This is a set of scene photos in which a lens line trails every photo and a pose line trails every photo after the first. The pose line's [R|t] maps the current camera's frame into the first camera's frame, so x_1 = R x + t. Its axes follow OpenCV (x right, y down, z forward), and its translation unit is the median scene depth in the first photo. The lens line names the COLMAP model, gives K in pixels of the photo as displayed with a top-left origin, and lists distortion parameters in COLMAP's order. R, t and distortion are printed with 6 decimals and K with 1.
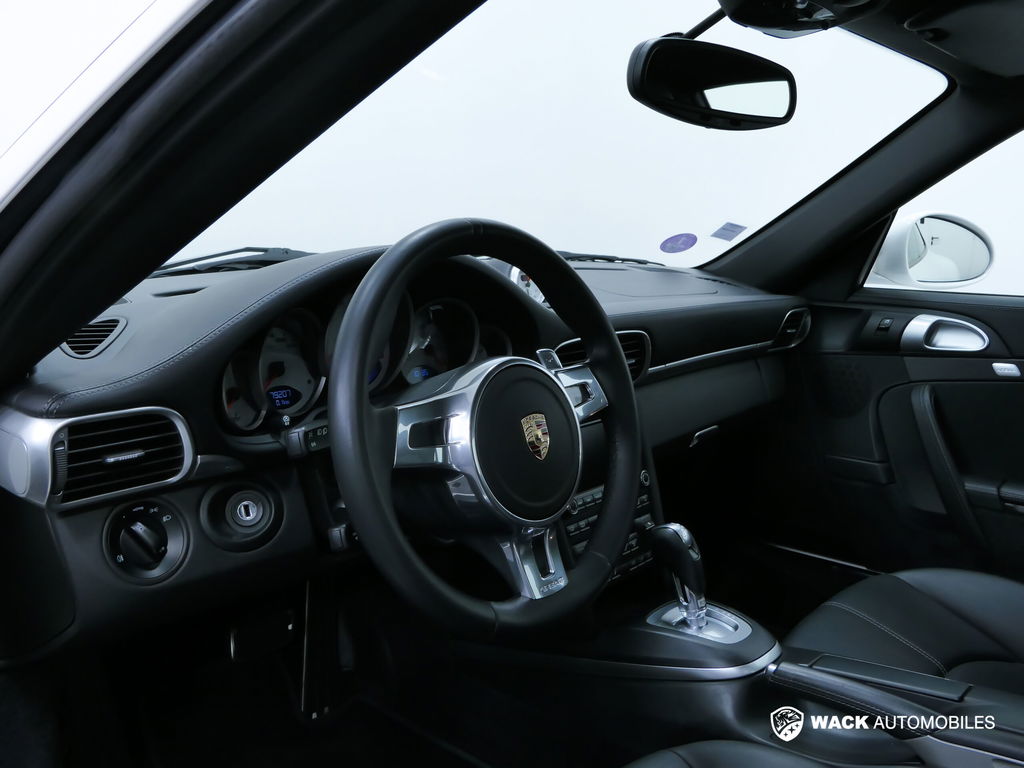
lens RADIAL K [[913.1, 0, 512.0], [0, 913.1, 384.0], [0, 0, 1]] dist [0.000965, 0.004478]
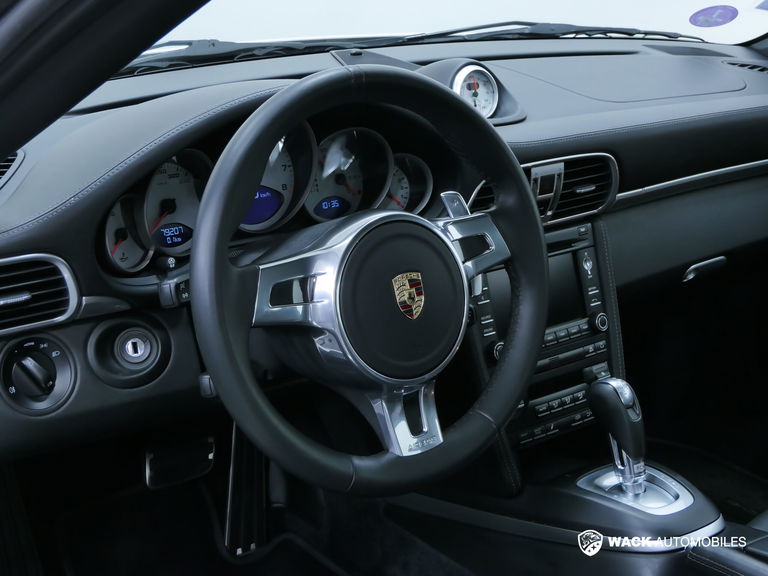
lens RADIAL K [[1281.5, 0, 384.0], [0, 1281.5, 288.0], [0, 0, 1]] dist [-0.007041, -0.125887]
pose [[0.983525, 0.055691, -0.171978, 0.213617], [-0.032883, 0.990607, 0.132726, -0.119817], [0.177754, -0.124884, 0.976119, -0.317187]]
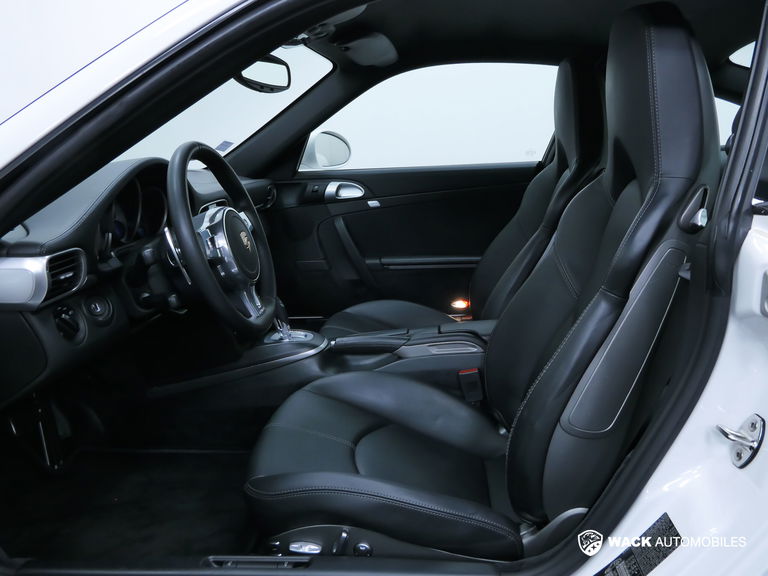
lens RADIAL K [[648.0, 0, 384.0], [0, 648.0, 288.0], [0, 0, 1]] dist [-0.010074, -0.004028]
pose [[0.805071, -0.179063, 0.565507, -0.535896], [0.153195, 0.983771, 0.093410, 0.065917], [-0.573055, 0.011431, 0.819437, -0.391336]]
